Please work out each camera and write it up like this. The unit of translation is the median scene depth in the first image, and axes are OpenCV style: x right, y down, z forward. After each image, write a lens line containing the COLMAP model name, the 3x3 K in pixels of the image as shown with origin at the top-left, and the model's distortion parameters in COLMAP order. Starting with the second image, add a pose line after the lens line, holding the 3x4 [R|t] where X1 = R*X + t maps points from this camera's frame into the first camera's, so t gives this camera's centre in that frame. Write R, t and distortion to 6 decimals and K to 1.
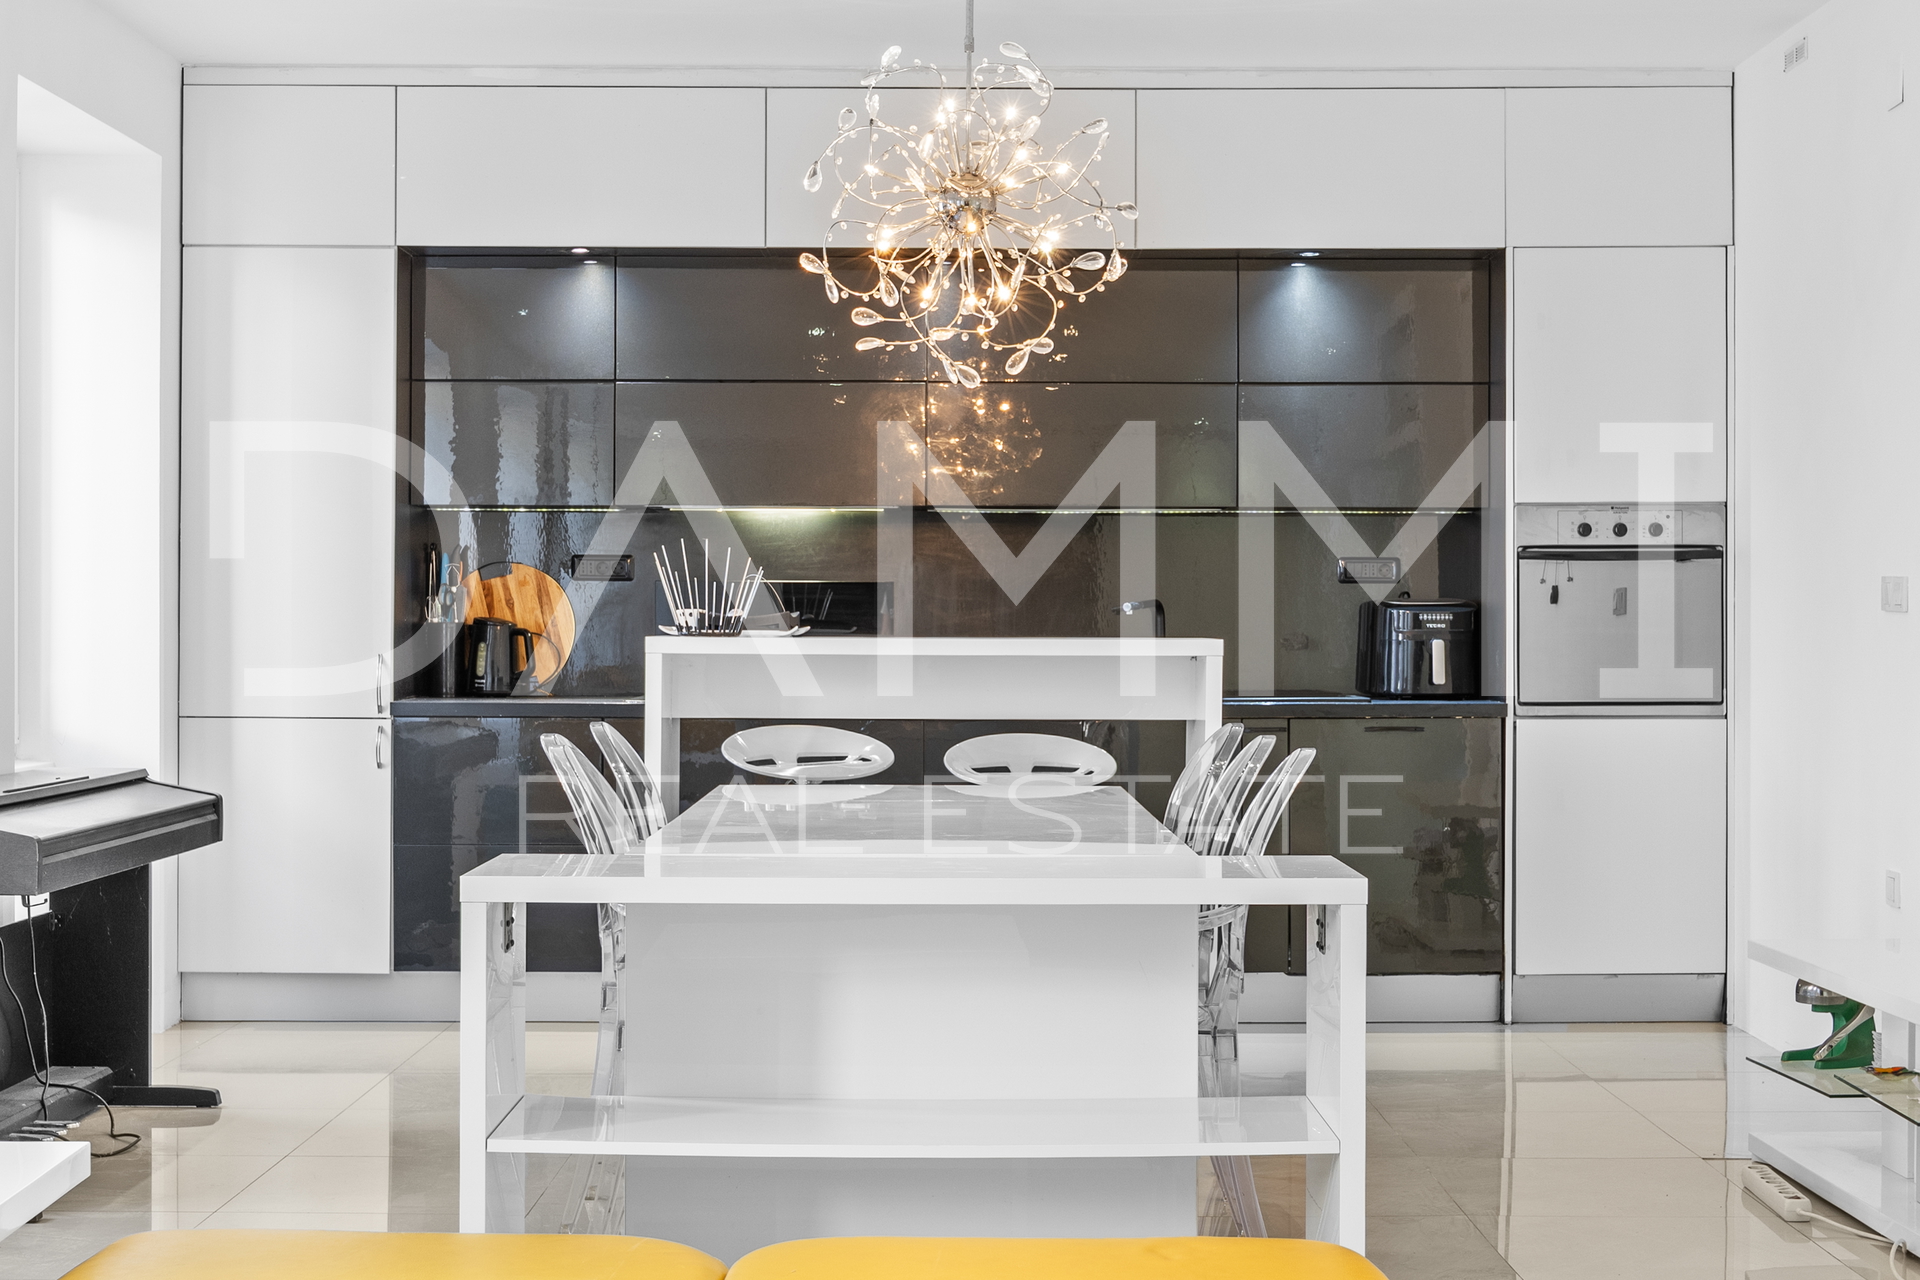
lens RADIAL K [[2699.5, 0, 960.0], [0, 2699.5, 640.0], [0, 0, 1]] dist [-0.033054, -0.062773]
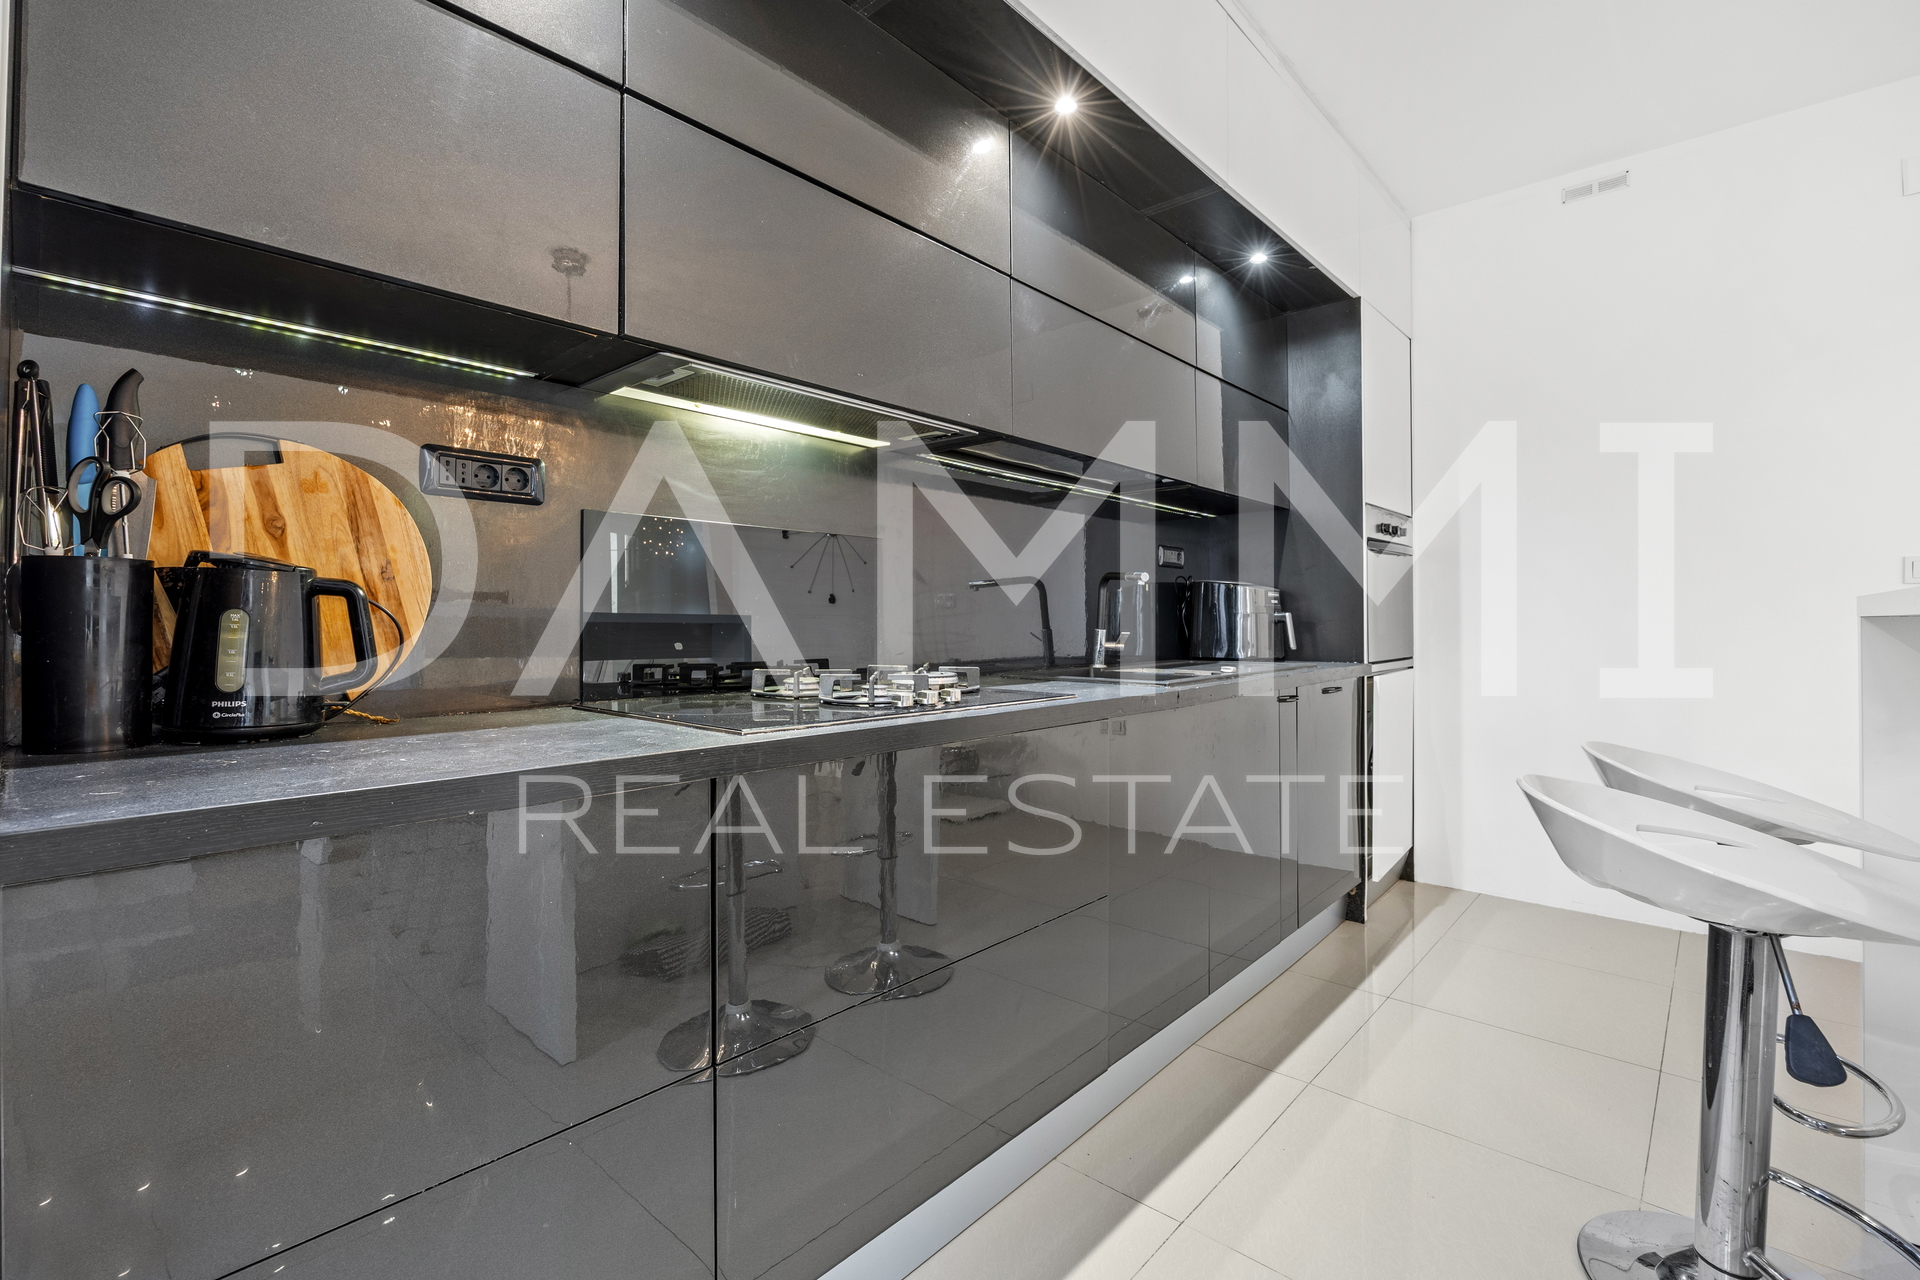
lens RADIAL K [[841.2, 0, 956.1], [0, 841.2, 618.2], [0, 0, 1]] dist [-0.018450, 0.000019]
pose [[0.669322, 0.003747, 0.742963, -0.196584], [0.016767, 0.999656, -0.020146, 0.006726], [-0.742783, 0.025942, 0.669030, 0.830118]]
